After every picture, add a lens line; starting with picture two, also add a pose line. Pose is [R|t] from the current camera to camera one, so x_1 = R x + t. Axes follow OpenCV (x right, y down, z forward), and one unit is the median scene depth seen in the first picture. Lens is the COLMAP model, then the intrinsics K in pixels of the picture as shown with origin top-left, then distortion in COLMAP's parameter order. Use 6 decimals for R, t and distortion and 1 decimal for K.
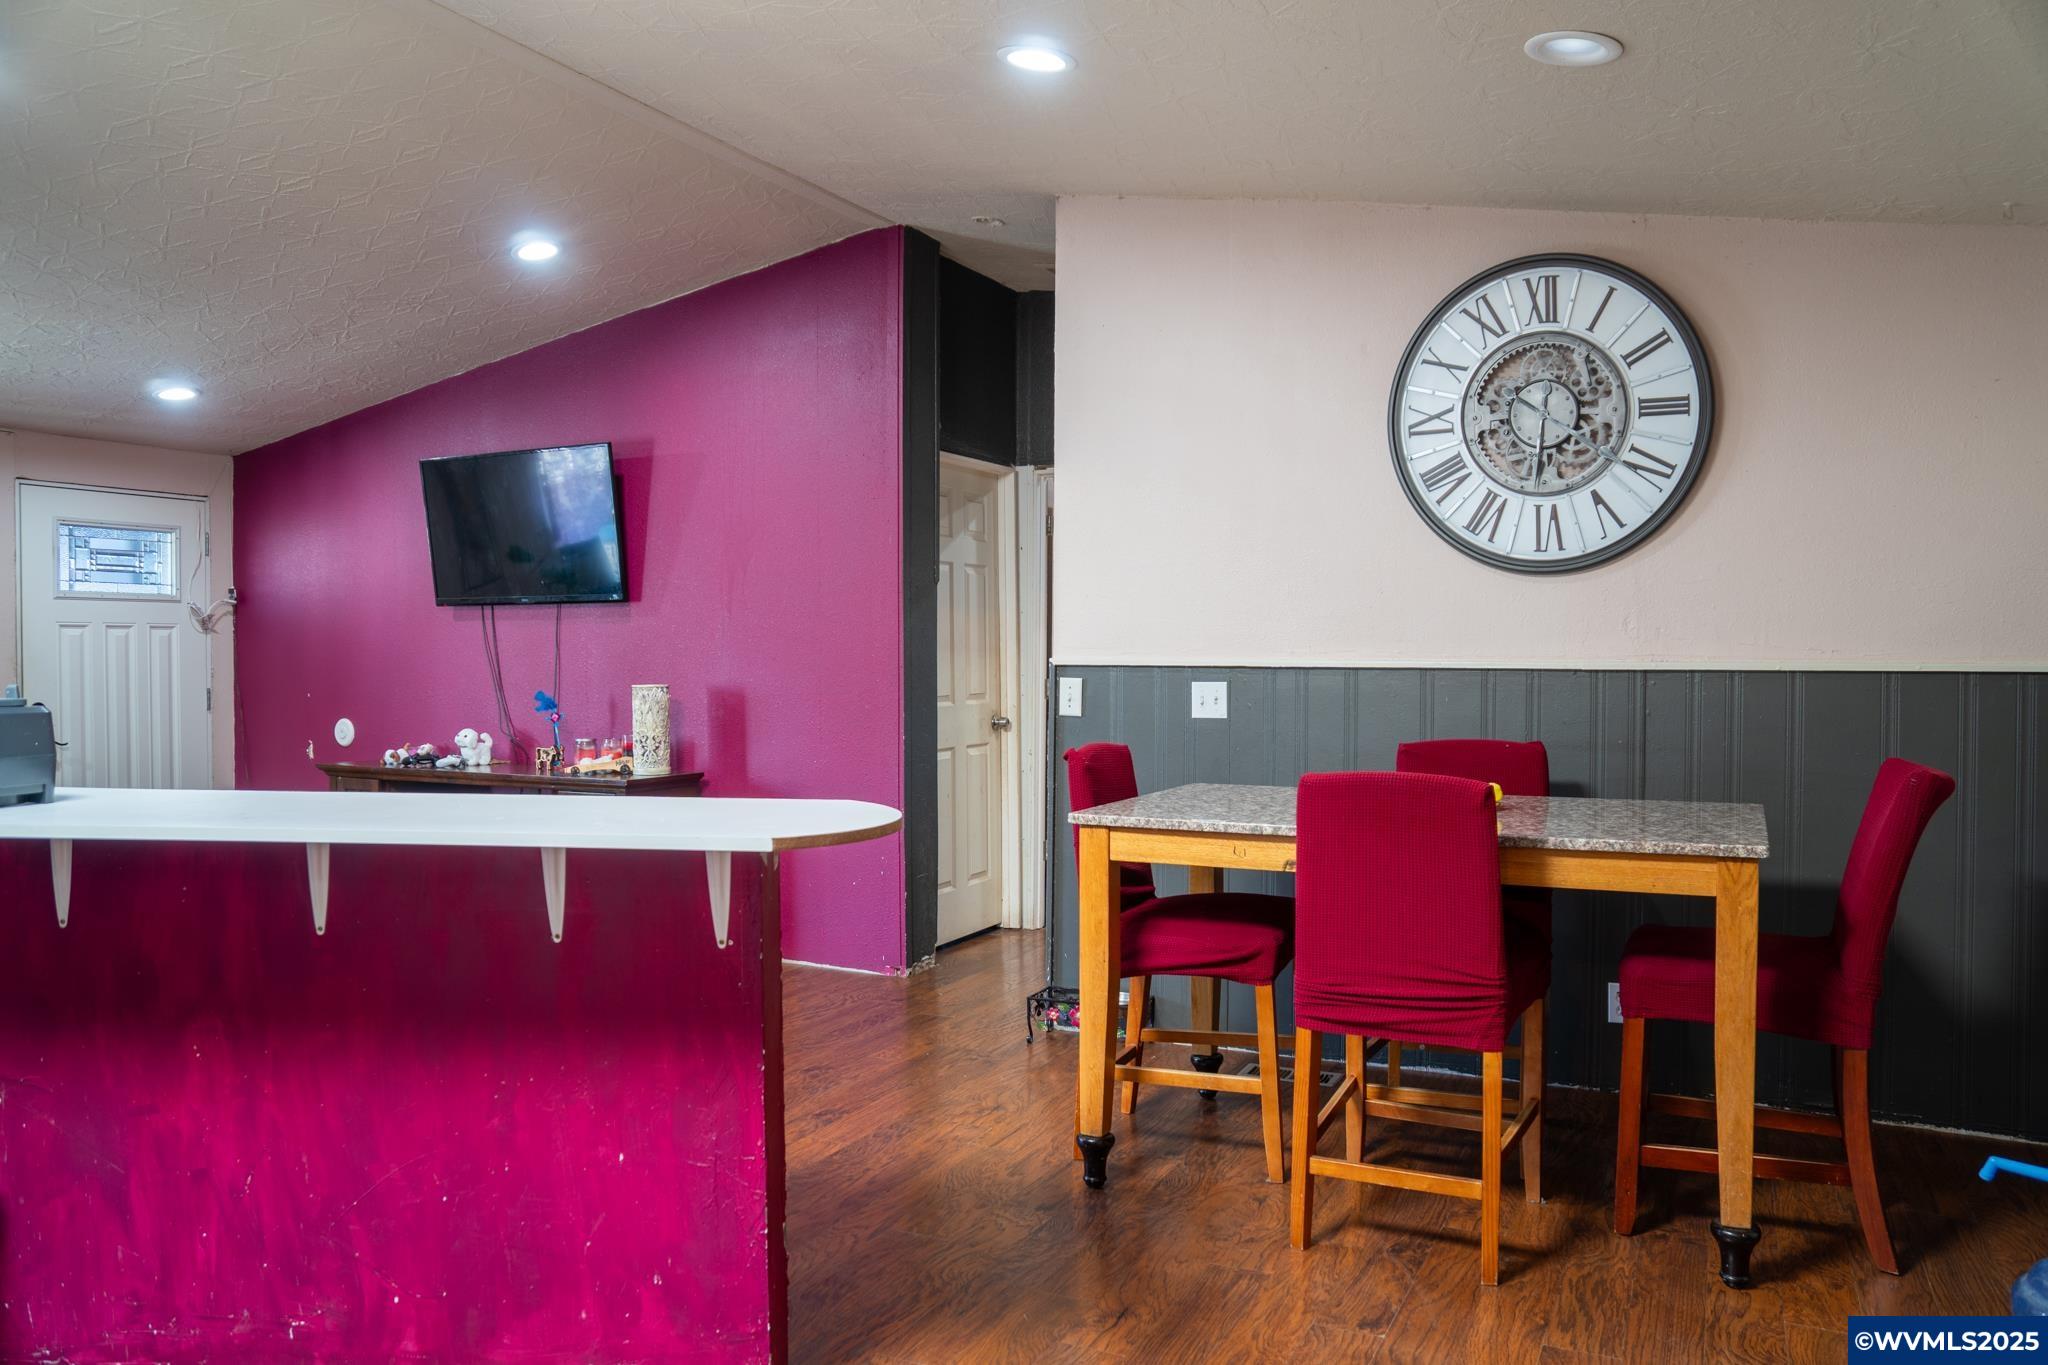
lens RADIAL K [[1475.0, 0, 1025.5], [0, 1475.0, 677.0], [0, 0, 1]] dist [-0.137515, 0.118217]
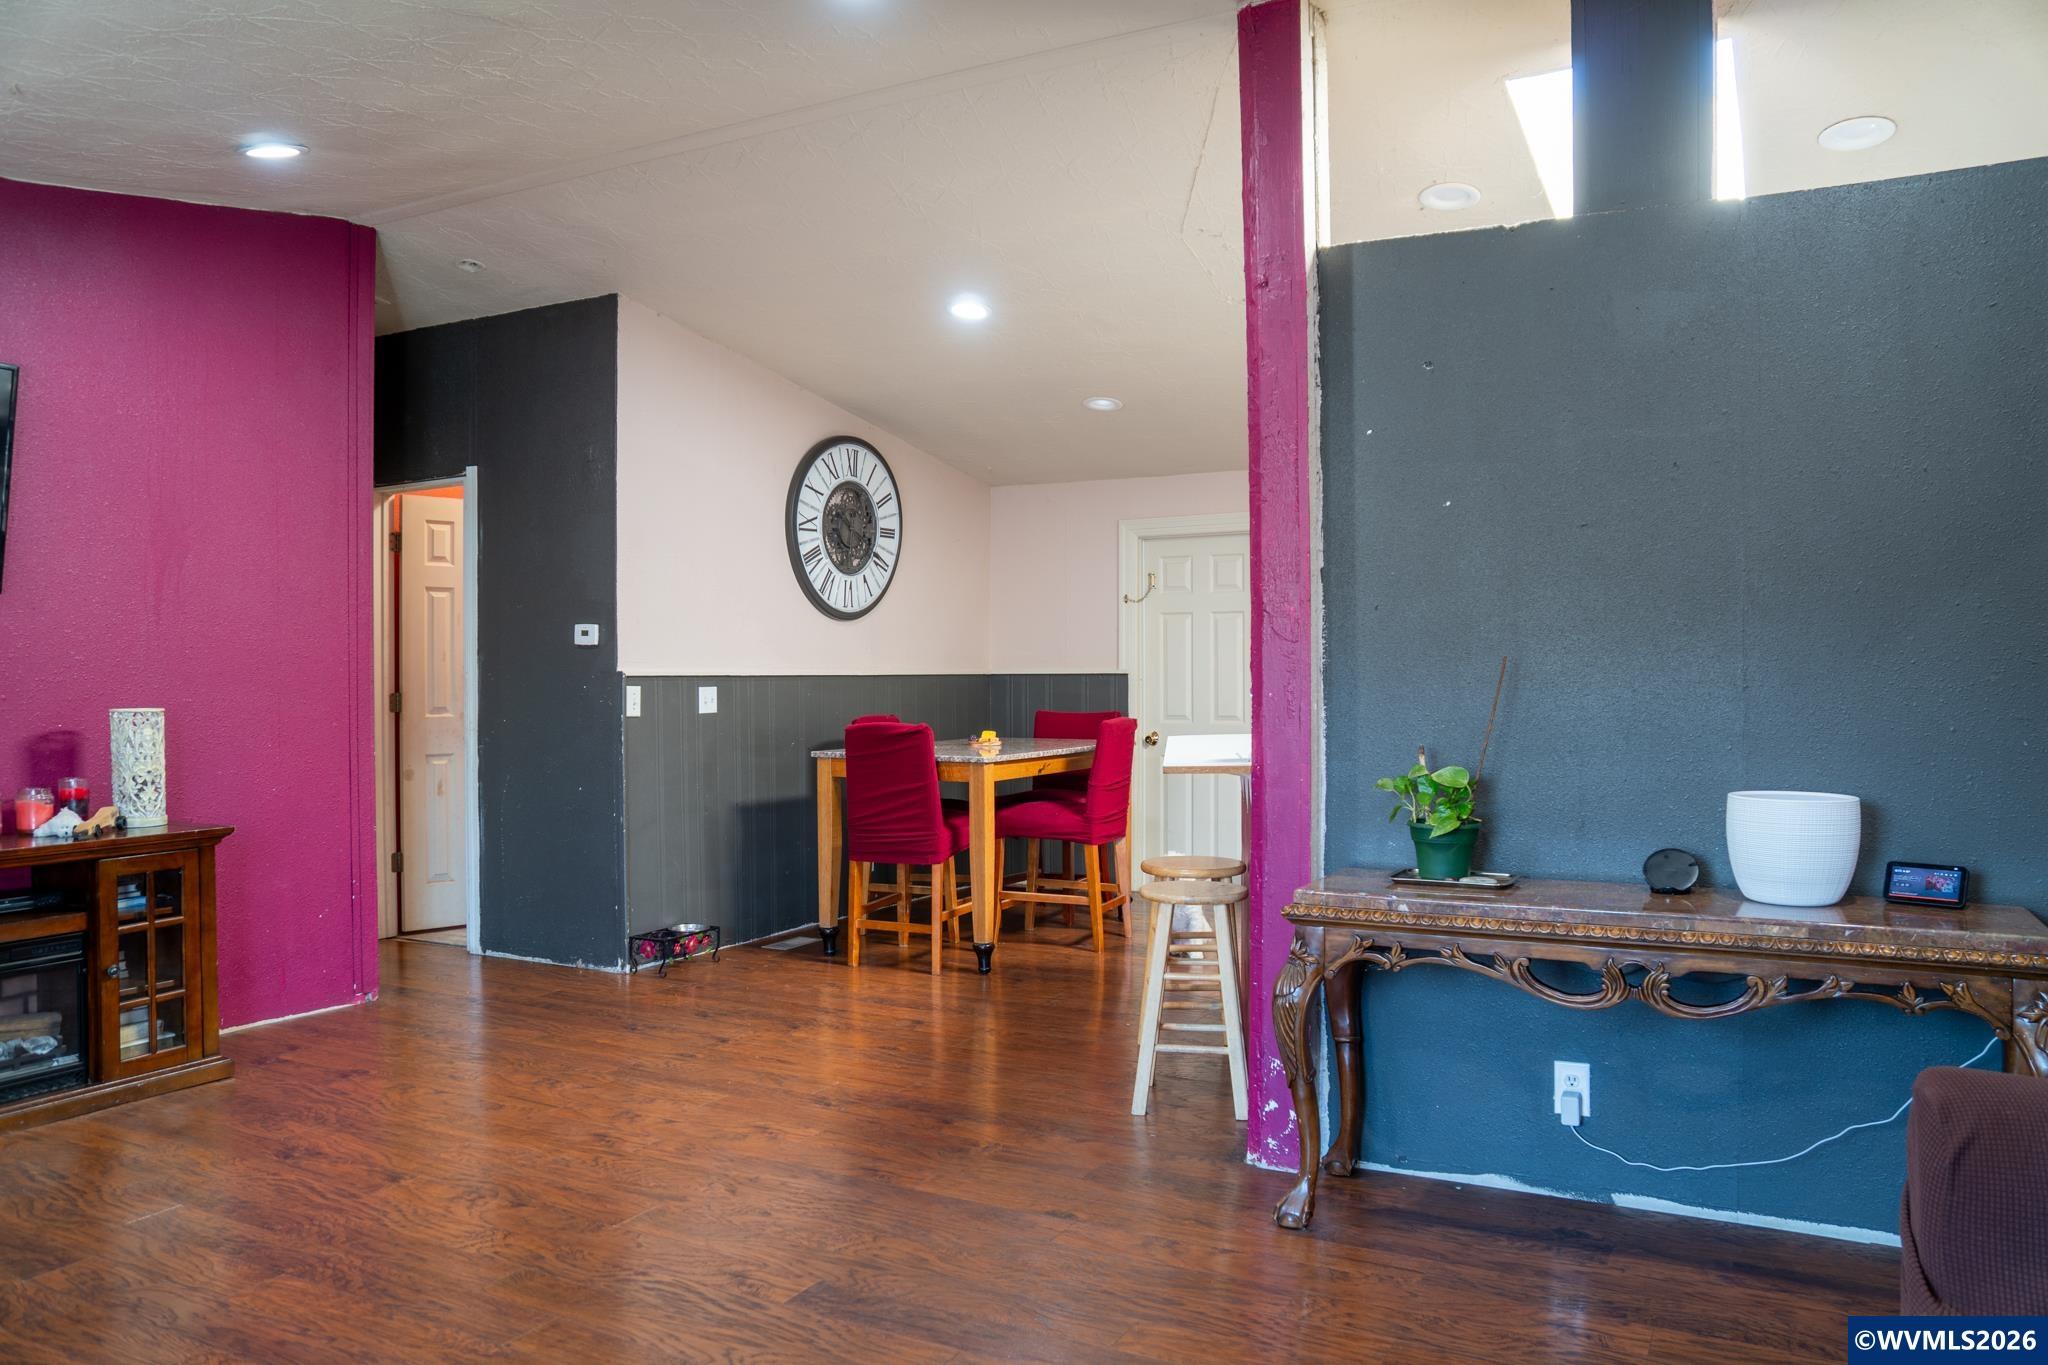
lens RADIAL K [[1475.0, 0, 1017.1], [0, 1475.0, 676.6], [0, 0, 1]] dist [-0.137515, 0.118217]
pose [[0.045806, -0.005509, 0.998935, -0.960410], [0.020511, 0.999779, 0.004573, -0.005294], [-0.998740, 0.020280, 0.045909, 0.497972]]
